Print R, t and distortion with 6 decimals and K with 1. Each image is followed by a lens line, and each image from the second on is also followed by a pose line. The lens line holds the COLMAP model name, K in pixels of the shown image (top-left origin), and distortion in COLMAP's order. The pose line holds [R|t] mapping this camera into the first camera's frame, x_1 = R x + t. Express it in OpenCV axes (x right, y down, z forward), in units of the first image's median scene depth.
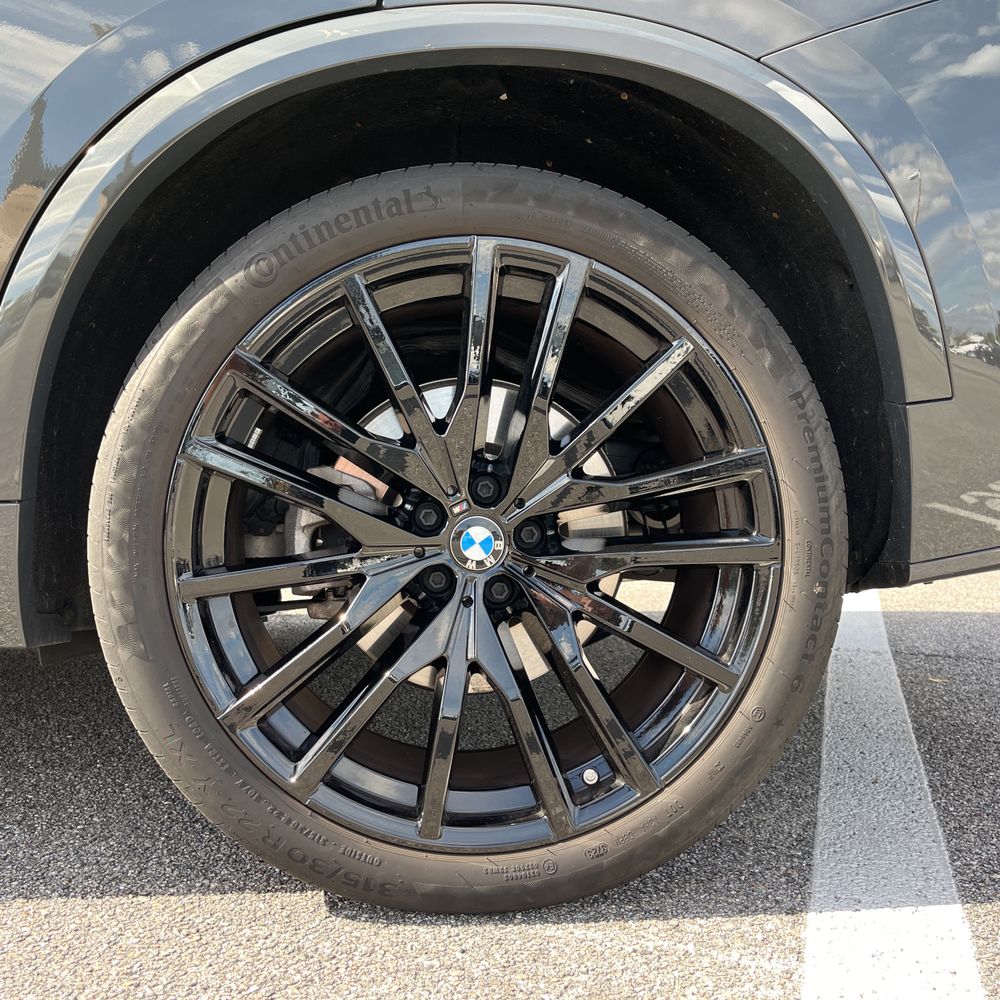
lens RADIAL K [[1003.7, 0, 500.0], [0, 1003.7, 500.0], [0, 0, 1]] dist [0.095099, 0.007781]
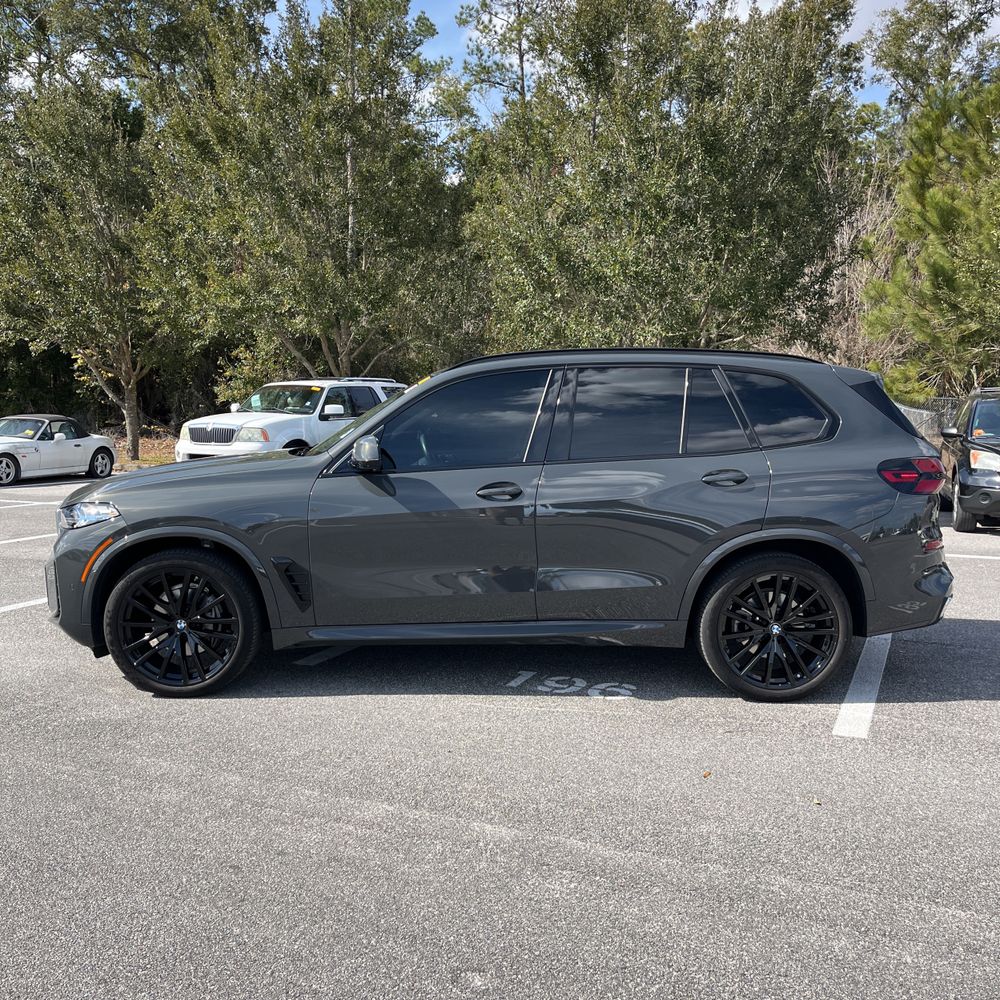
lens RADIAL K [[997.4, 0, 490.2], [0, 997.4, 496.4], [0, 0, 1]] dist [0.029015, -0.043411]
pose [[0.995560, 0.006912, -0.093874, -0.980176], [-0.002523, 0.998901, 0.046792, -0.848755], [0.094094, -0.046347, 0.994484, -4.054720]]
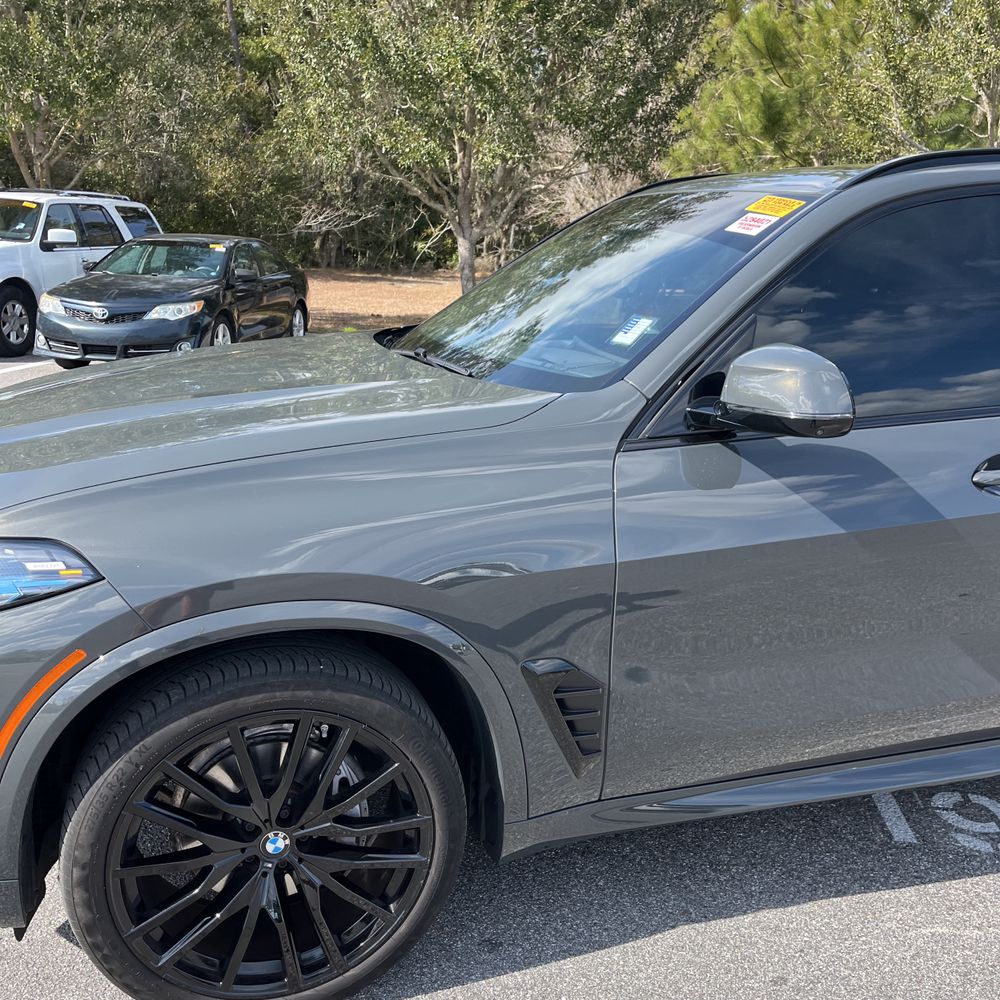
lens RADIAL K [[1024.5, 0, 506.9], [0, 1024.5, 516.9], [0, 0, 1]] dist [0.035036, -0.017525]
pose [[0.975003, -0.024865, 0.220798, -3.022759], [-0.023469, 0.976635, 0.213618, -1.010213], [-0.220950, -0.213460, 0.951638, -1.014043]]
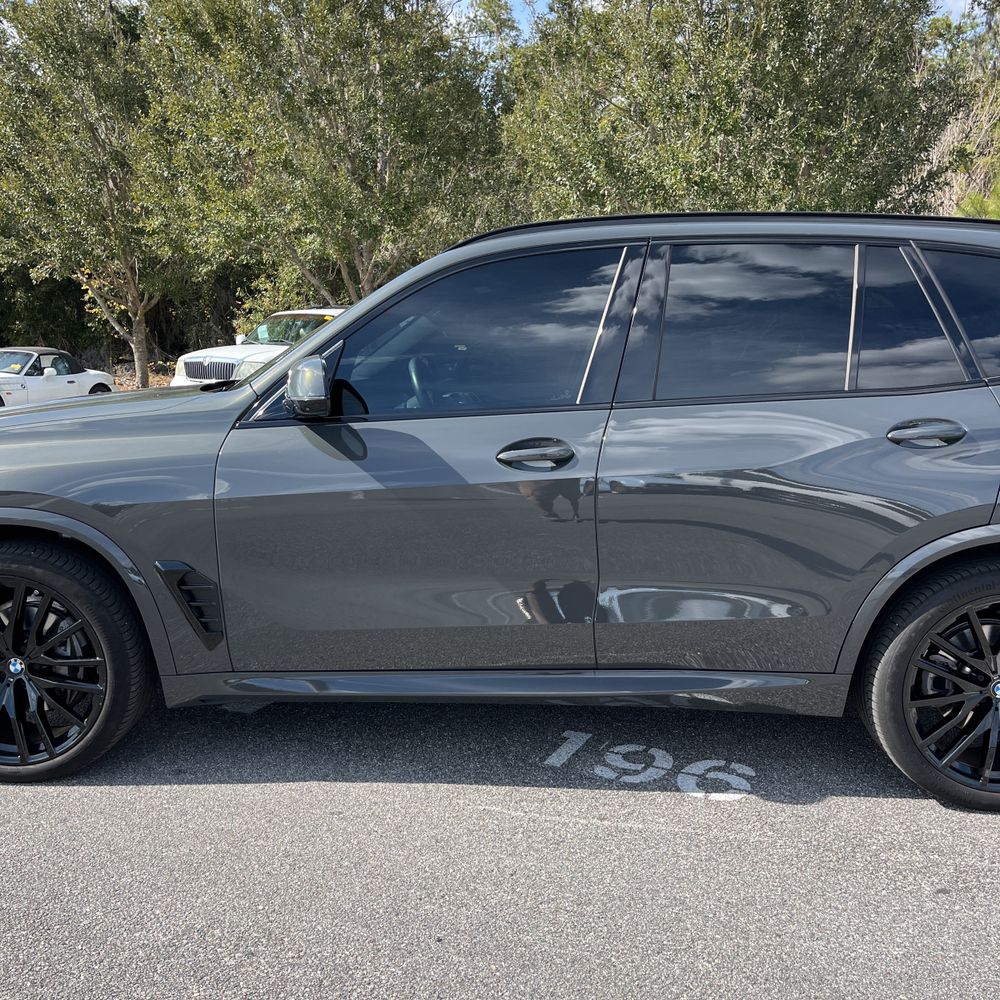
lens RADIAL K [[1018.9, 0, 499.6], [0, 1018.9, 509.0], [0, 0, 1]] dist [0.020253, 0.022518]
pose [[0.992416, 0.021602, -0.121014, -1.140765], [-0.007462, 0.993210, 0.116096, -0.826928], [0.122700, -0.114312, 0.985838, -2.080313]]
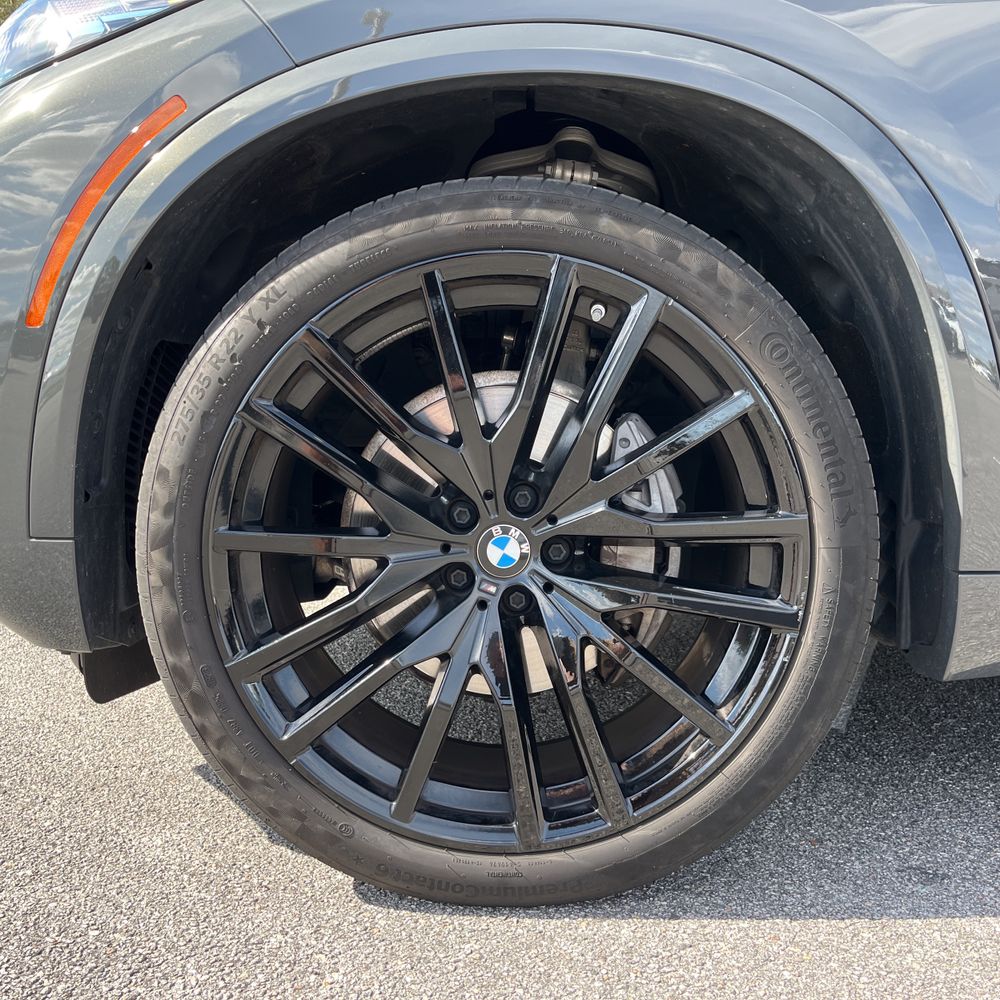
lens RADIAL K [[997.4, 0, 490.2], [0, 997.4, 496.4], [0, 0, 1]] dist [0.029015, -0.043411]
pose [[0.992219, 0.009465, -0.124146, -2.920146], [-0.005818, 0.999542, 0.029704, -0.033574], [0.124370, -0.028750, 0.991819, -0.179344]]
